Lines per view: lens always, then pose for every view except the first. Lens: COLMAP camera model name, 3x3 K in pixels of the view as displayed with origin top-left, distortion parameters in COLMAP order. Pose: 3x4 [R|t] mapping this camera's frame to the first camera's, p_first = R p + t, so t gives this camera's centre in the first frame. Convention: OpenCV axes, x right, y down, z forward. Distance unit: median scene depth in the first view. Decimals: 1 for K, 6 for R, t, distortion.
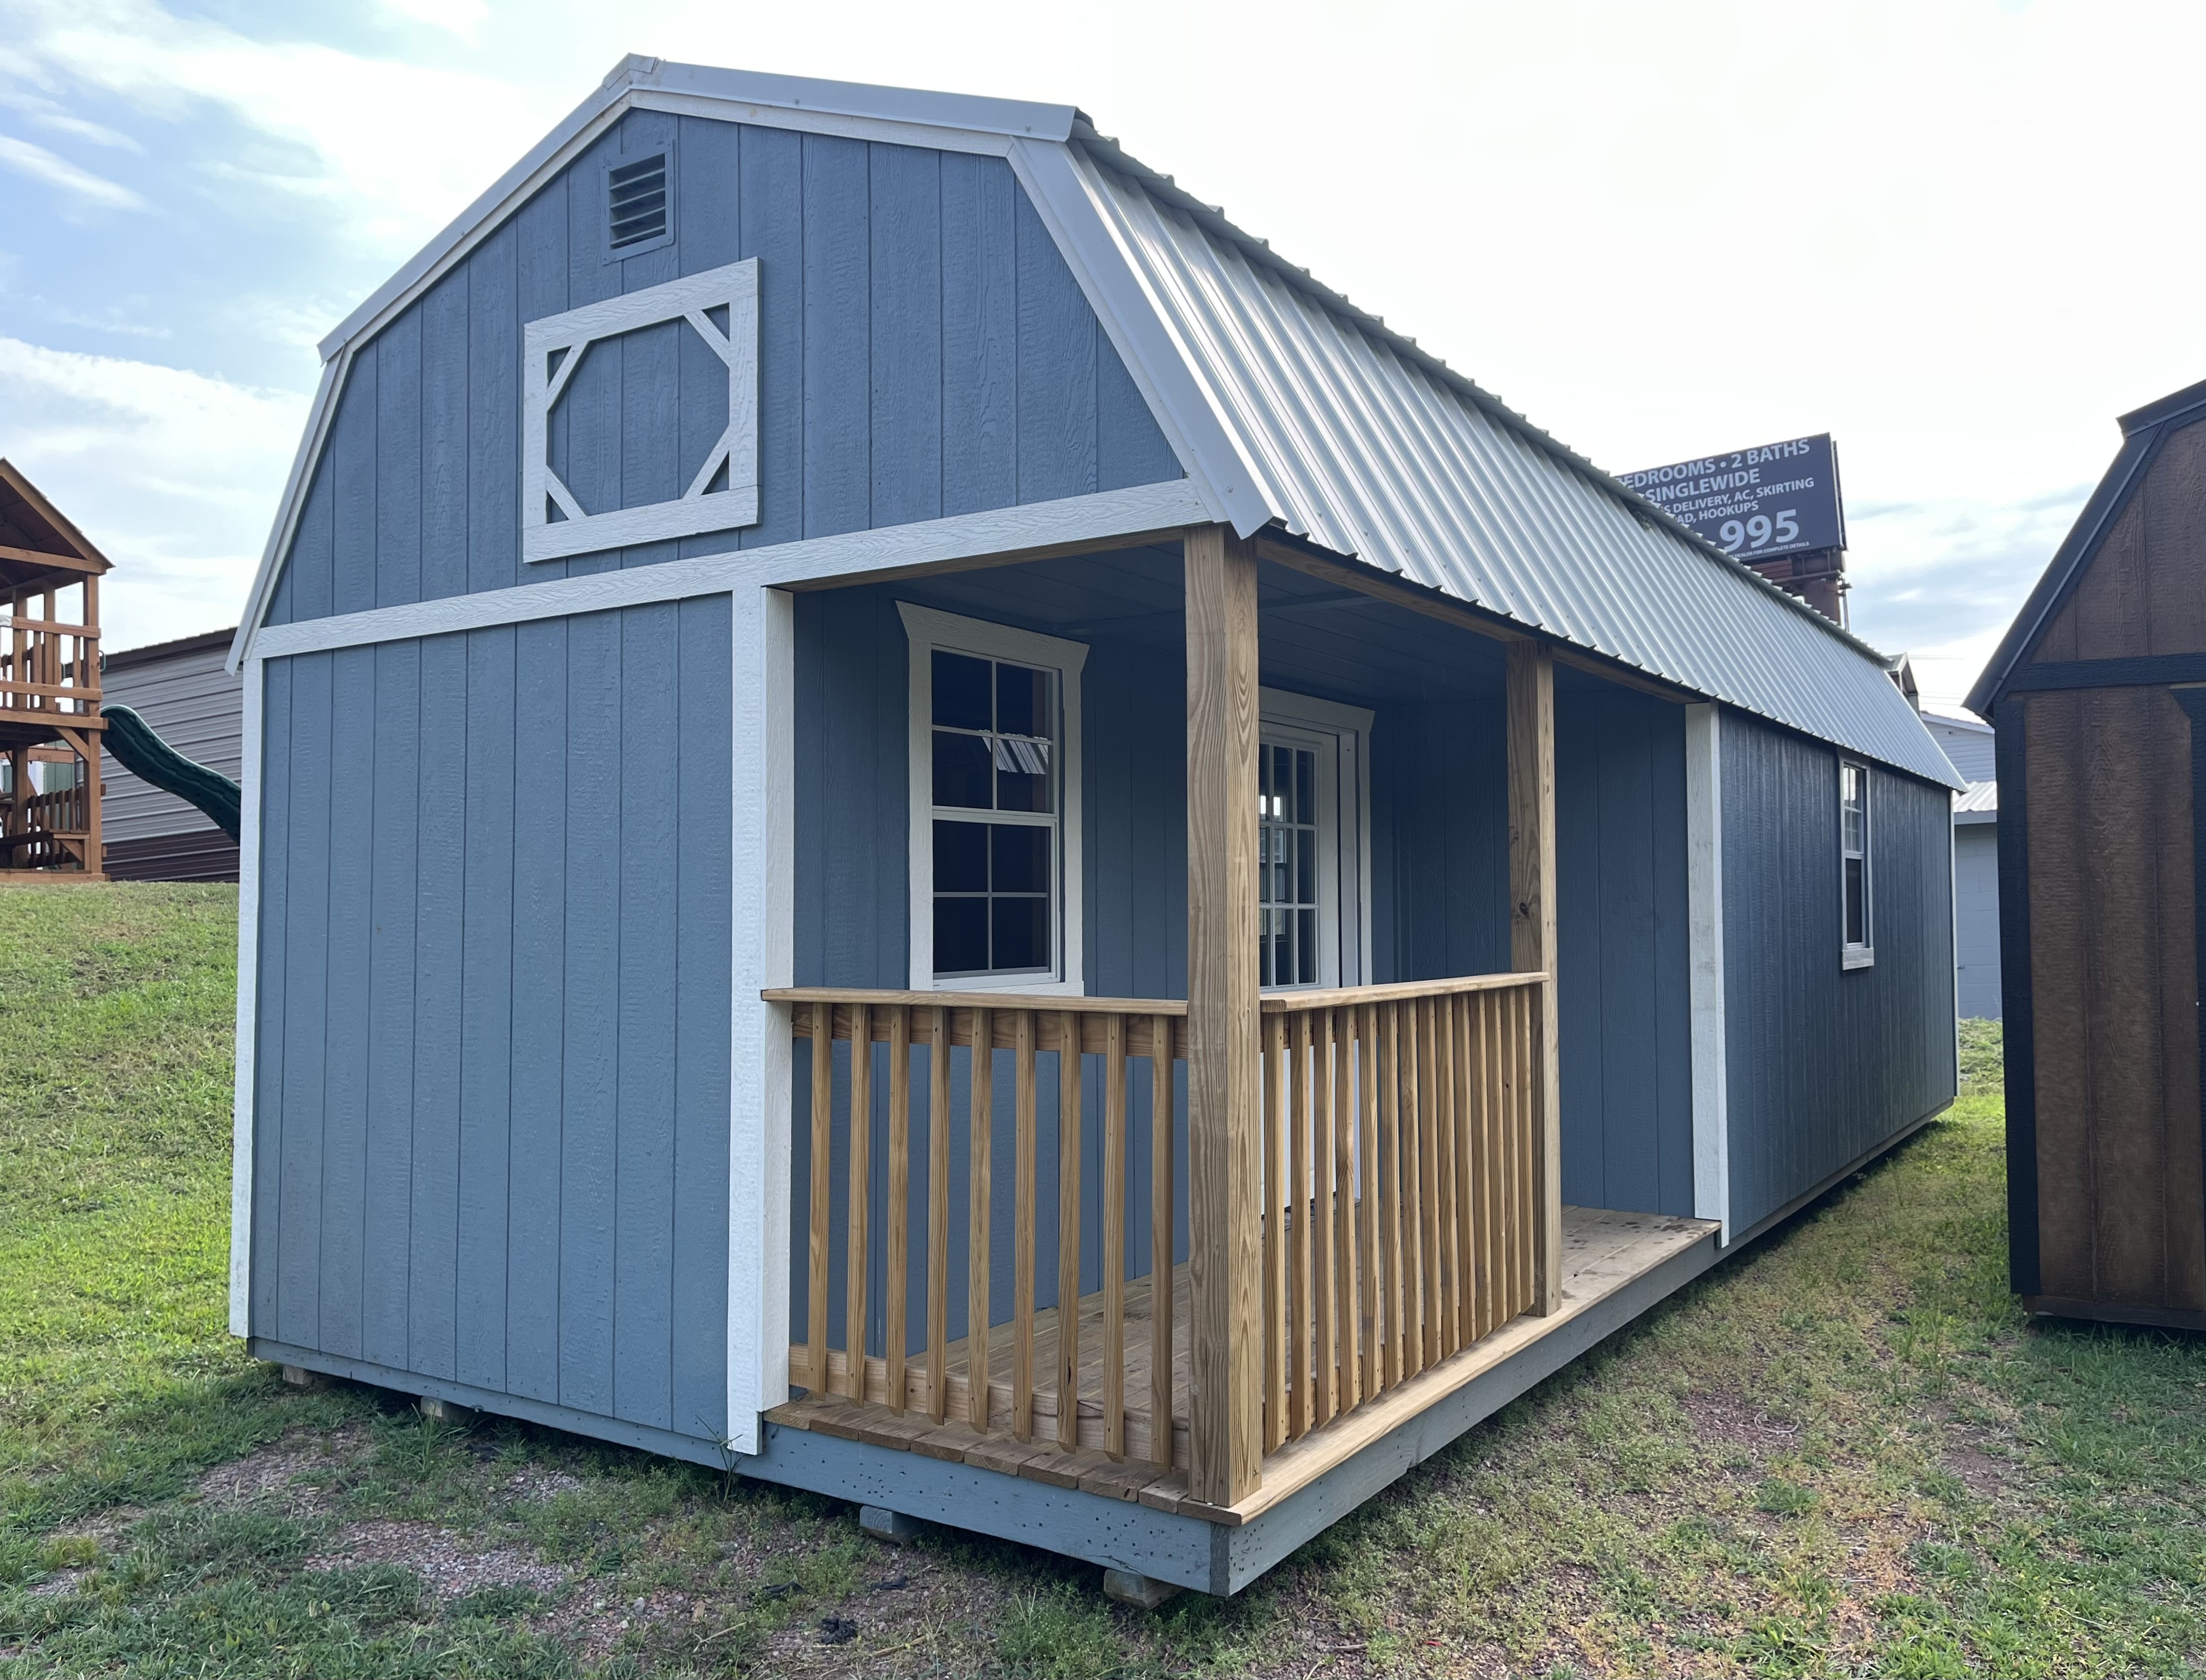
lens RADIAL K [[1750.2, 0, 1078.5], [0, 1750.2, 821.4], [0, 0, 1]] dist [0.008550, -0.064393]
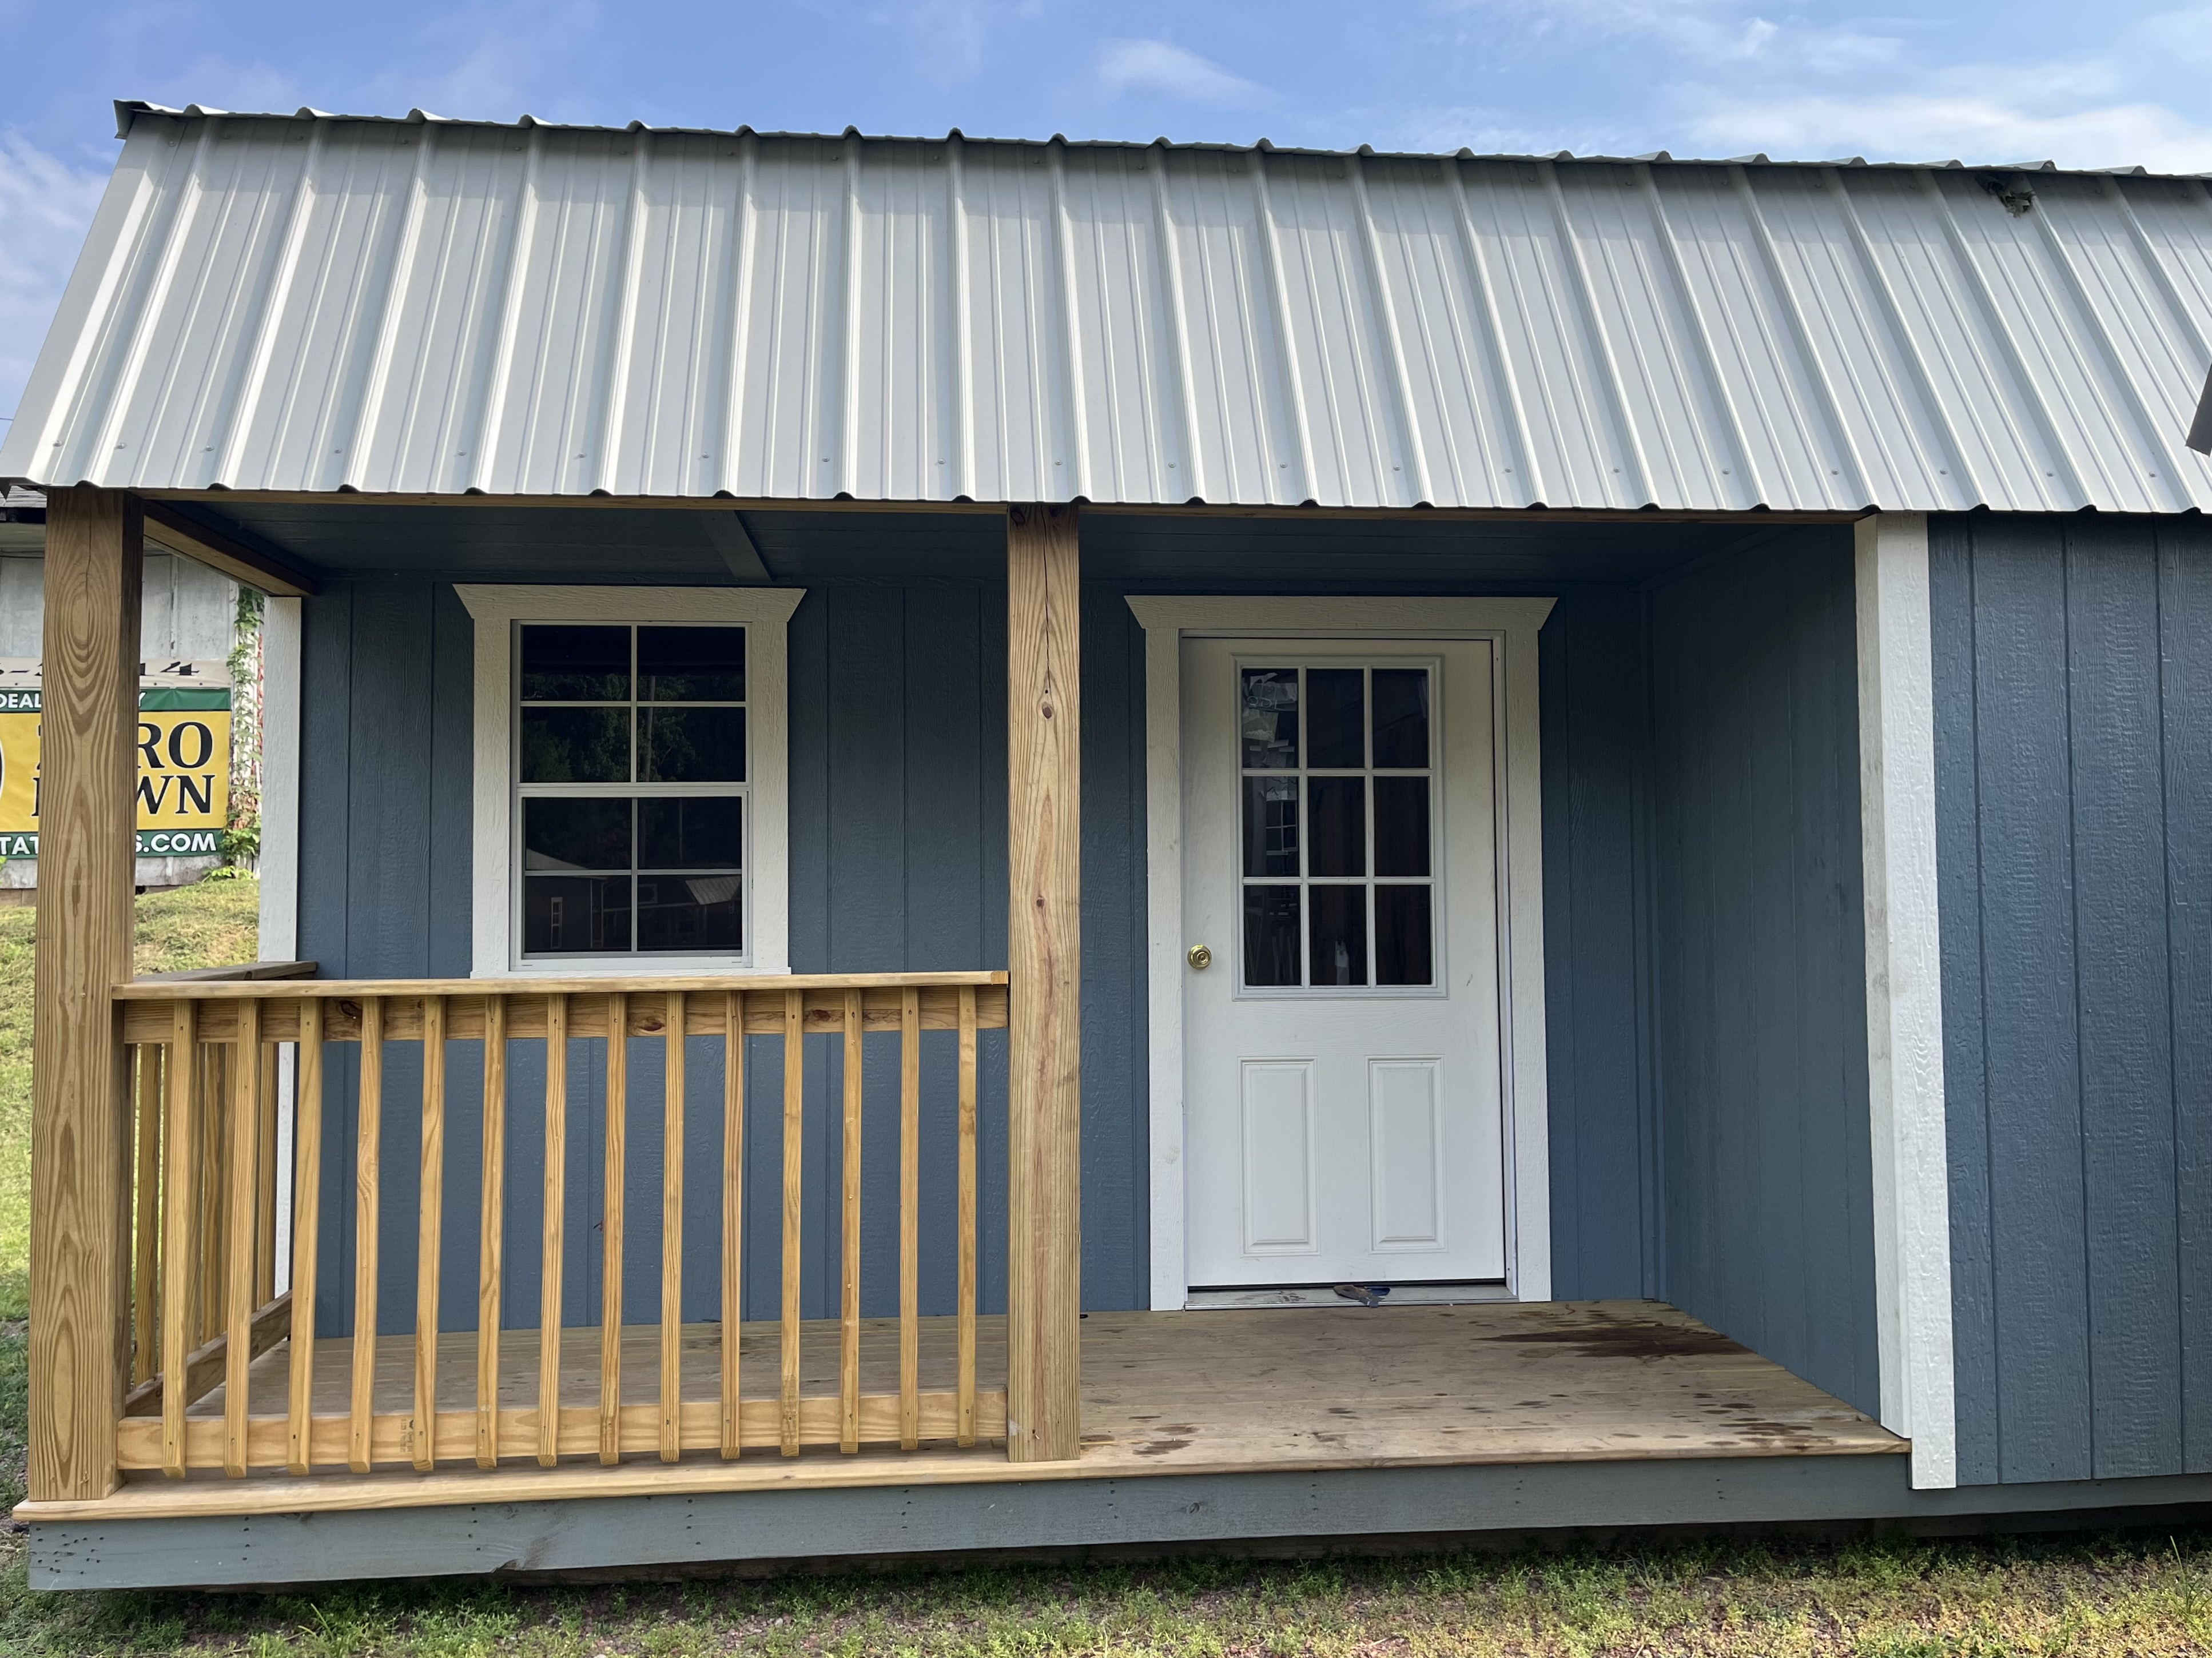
lens RADIAL K [[1710.8, 0, 1103.4], [0, 1710.8, 819.2], [0, 0, 1]] dist [0.010381, -0.066661]
pose [[0.637147, -0.029883, -0.770163, 0.926339], [0.041148, 0.999142, -0.004727, 0.031769], [0.769643, -0.028679, 0.637830, 0.670909]]
